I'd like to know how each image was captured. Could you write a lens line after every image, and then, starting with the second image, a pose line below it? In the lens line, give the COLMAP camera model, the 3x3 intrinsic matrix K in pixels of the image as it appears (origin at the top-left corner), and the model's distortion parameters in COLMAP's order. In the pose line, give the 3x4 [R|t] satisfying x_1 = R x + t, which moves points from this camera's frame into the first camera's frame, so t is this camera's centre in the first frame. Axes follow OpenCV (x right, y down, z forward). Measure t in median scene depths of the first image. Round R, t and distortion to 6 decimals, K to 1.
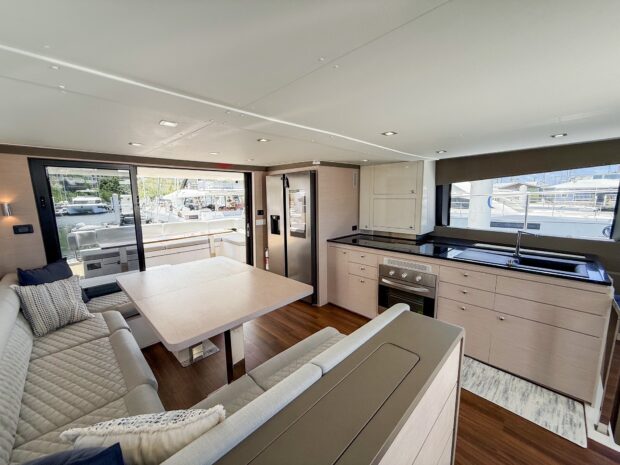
lens RADIAL K [[251.3, 0, 310.0], [0, 251.3, 235.2], [0, 0, 1]] dist [-0.000768, 0.000789]
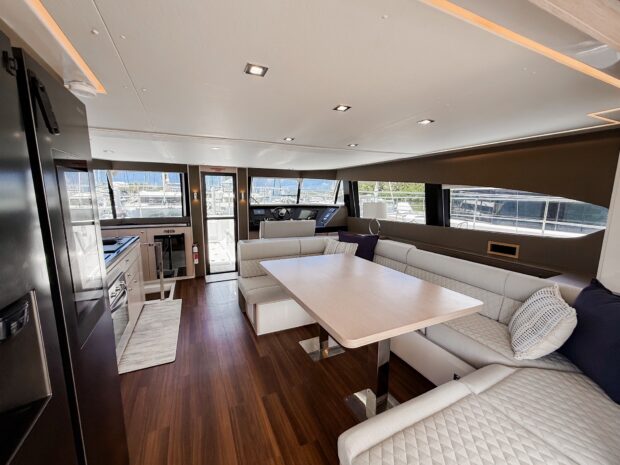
lens RADIAL K [[251.3, 0, 306.0], [0, 251.3, 233.7], [0, 0, 1]] dist [-0.000768, 0.000789]
pose [[-0.936913, -0.042804, 0.346933, -0.330809], [0.062978, 0.955565, 0.287973, -0.144835], [-0.343843, 0.291655, -0.892586, 1.047018]]
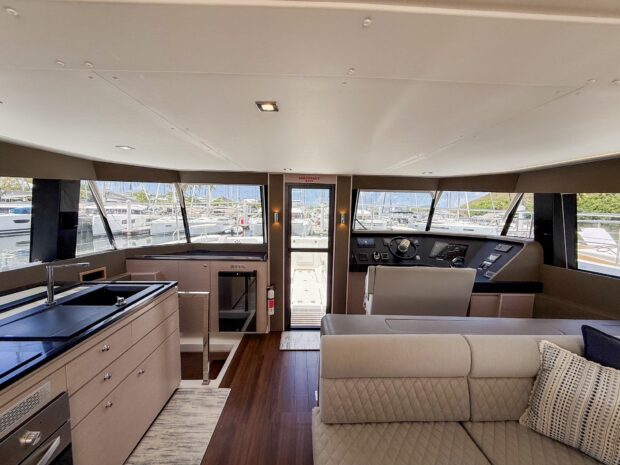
lens RADIAL K [[259.1, 0, 310.8], [0, 259.1, 232.1], [0, 0, 1]] dist [-0.010281, 0.004218]
pose [[-0.736259, -0.054632, 0.674491, -0.075111], [0.098205, 0.977558, 0.186377, -0.105125], [-0.669536, 0.203460, -0.714370, 0.644494]]
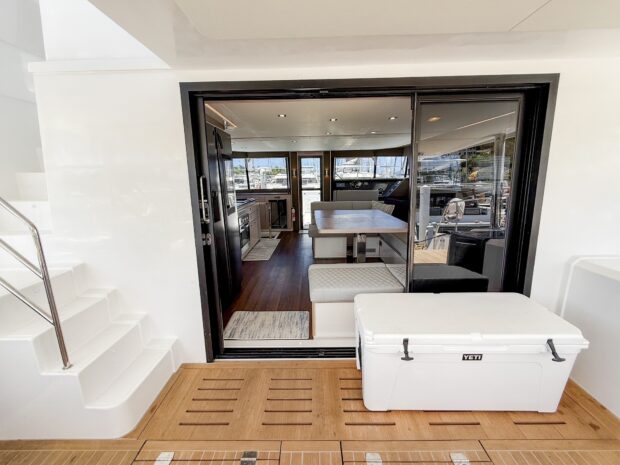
lens RADIAL K [[251.3, 0, 307.2], [0, 251.3, 231.3], [0, 0, 1]] dist [-0.000768, 0.000789]
pose [[-0.696555, -0.123325, 0.706825, -0.746962], [0.140769, 0.942483, 0.303165, -0.139286], [-0.703559, 0.310670, -0.639131, 1.270556]]
